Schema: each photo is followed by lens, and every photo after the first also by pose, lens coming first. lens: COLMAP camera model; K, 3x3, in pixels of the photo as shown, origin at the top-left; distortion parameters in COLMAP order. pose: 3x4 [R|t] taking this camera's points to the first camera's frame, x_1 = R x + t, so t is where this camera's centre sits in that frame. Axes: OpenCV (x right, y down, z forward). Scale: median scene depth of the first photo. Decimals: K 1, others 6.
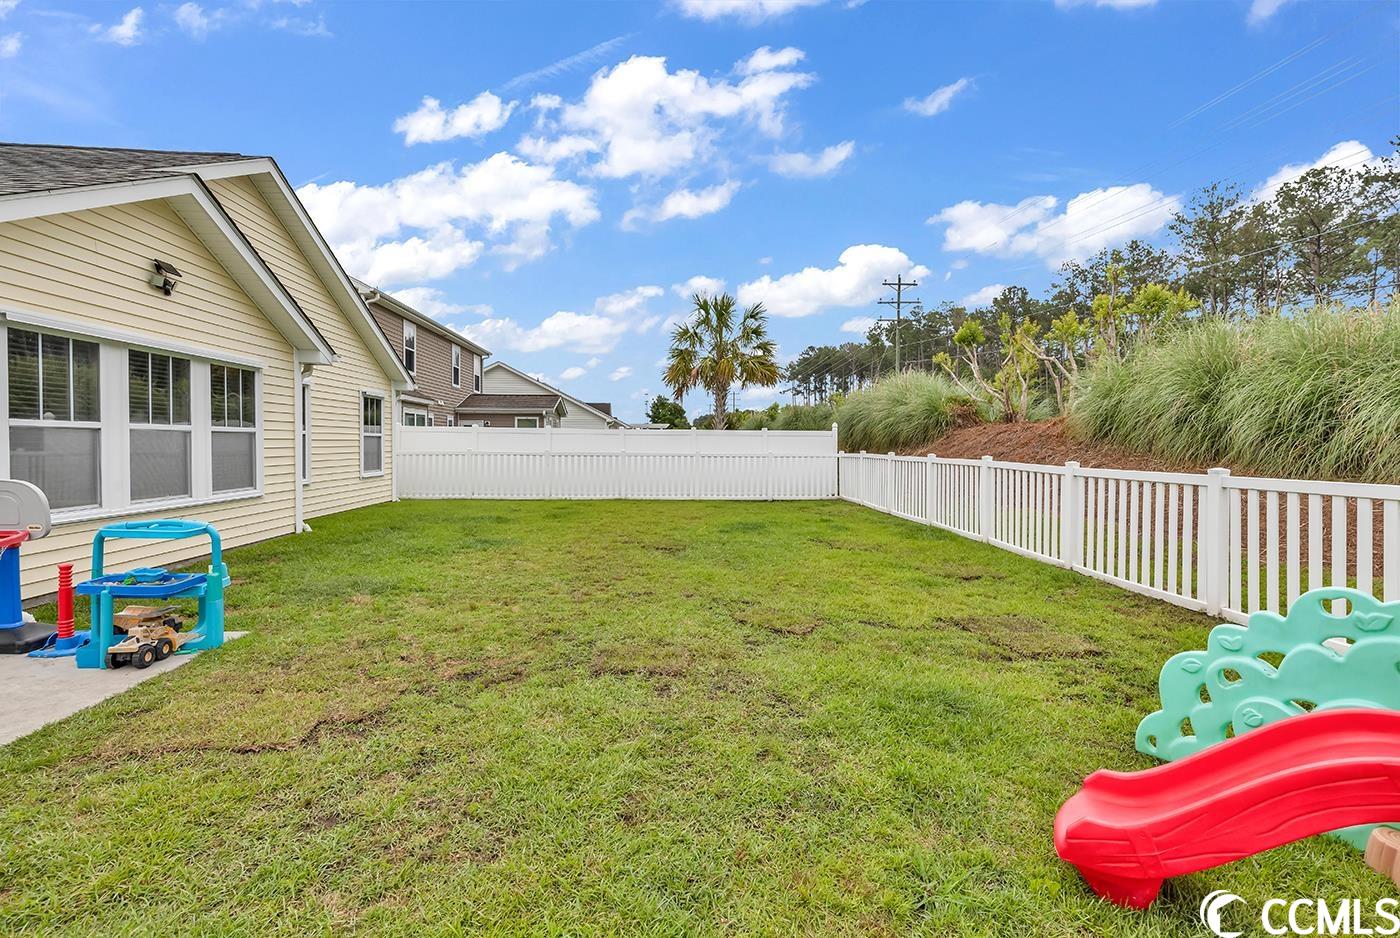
lens RADIAL K [[632.6, 0, 703.4], [0, 632.6, 463.7], [0, 0, 1]] dist [0.001484, 0.000991]
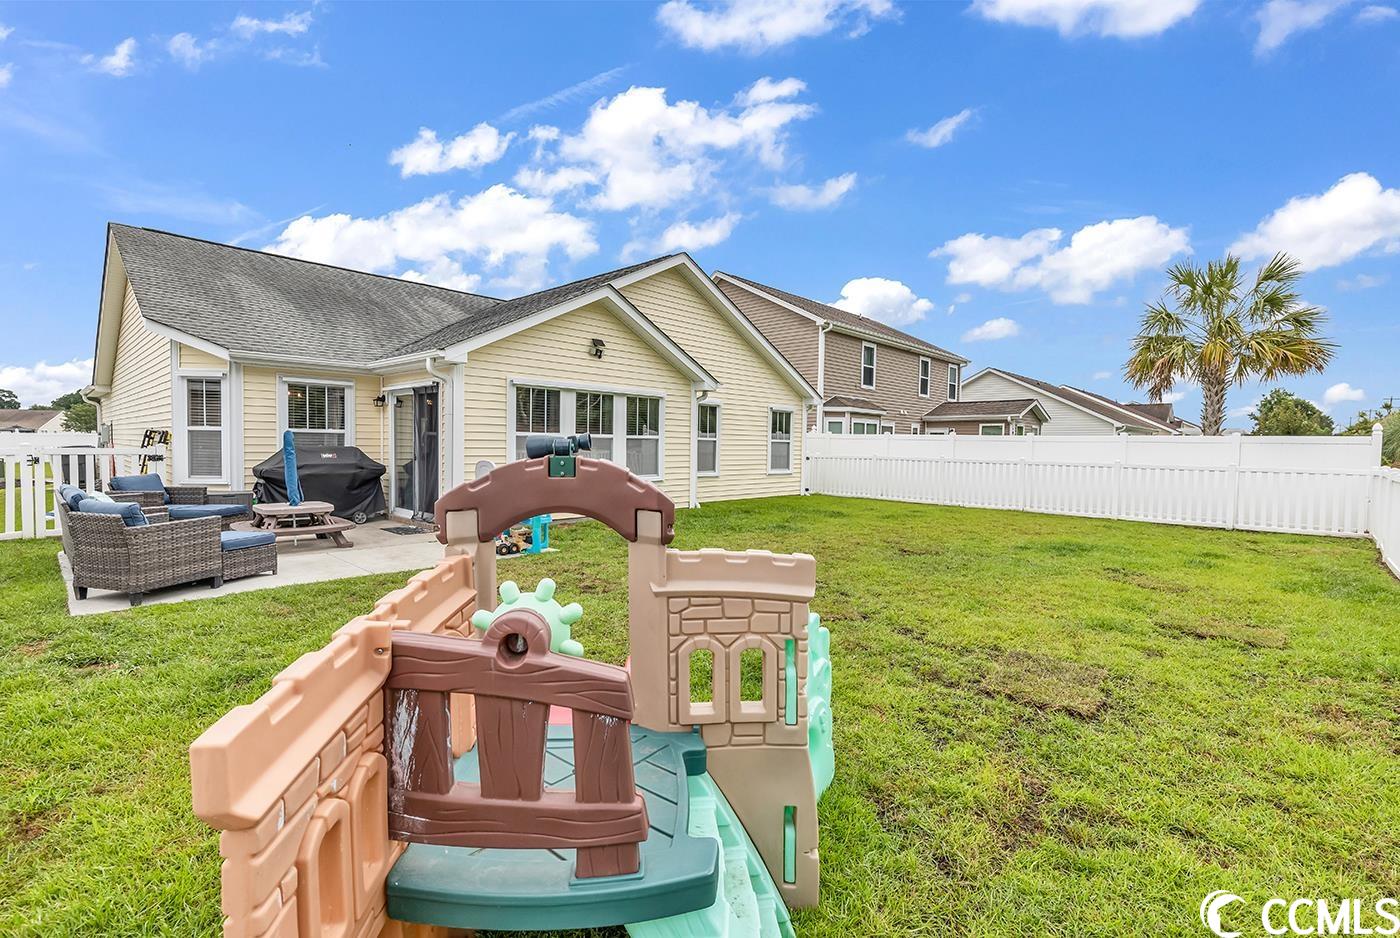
lens RADIAL K [[632.6, 0, 703.4], [0, 632.6, 463.7], [0, 0, 1]] dist [0.001484, 0.000991]
pose [[0.662891, 0.027005, -0.748229, 0.322220], [-0.036474, 0.999328, 0.003754, 0.000732], [0.747827, 0.024802, 0.663430, 0.044749]]
